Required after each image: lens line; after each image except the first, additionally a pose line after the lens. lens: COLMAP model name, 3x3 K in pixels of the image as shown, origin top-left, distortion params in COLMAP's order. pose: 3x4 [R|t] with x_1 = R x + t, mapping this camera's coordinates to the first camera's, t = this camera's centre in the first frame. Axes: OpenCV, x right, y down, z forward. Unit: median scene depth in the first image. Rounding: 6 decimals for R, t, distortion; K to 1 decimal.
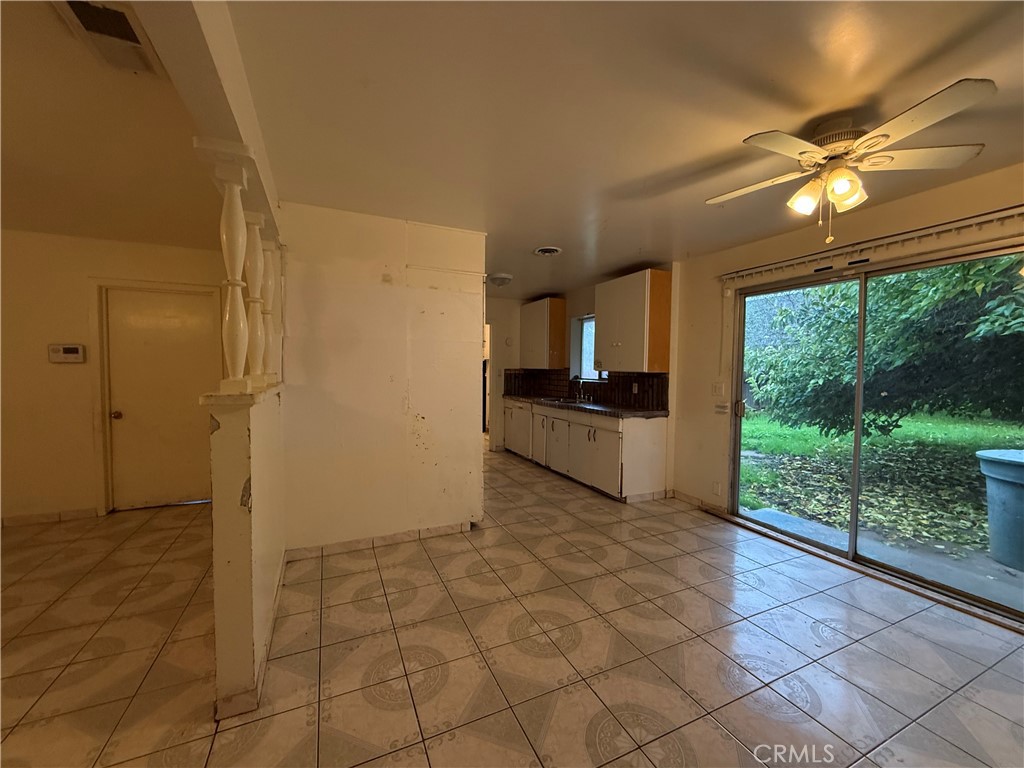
lens RADIAL K [[408.1, 0, 509.7], [0, 408.1, 383.8], [0, 0, 1]] dist [-0.001603, 0.000536]
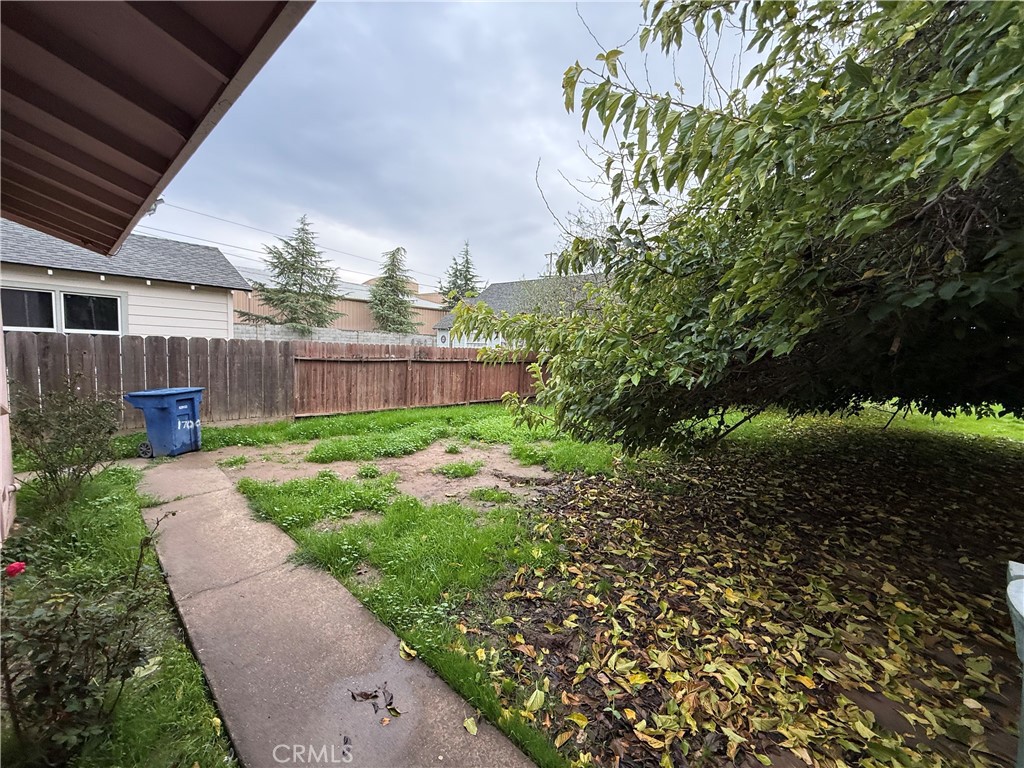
lens RADIAL K [[408.1, 0, 510.0], [0, 408.1, 383.7], [0, 0, 1]] dist [-0.001603, 0.000536]
pose [[0.917745, 0.002119, 0.397164, 0.666050], [-0.026792, 0.998038, 0.056585, -0.040091], [-0.396265, -0.062572, 0.916002, 0.951802]]
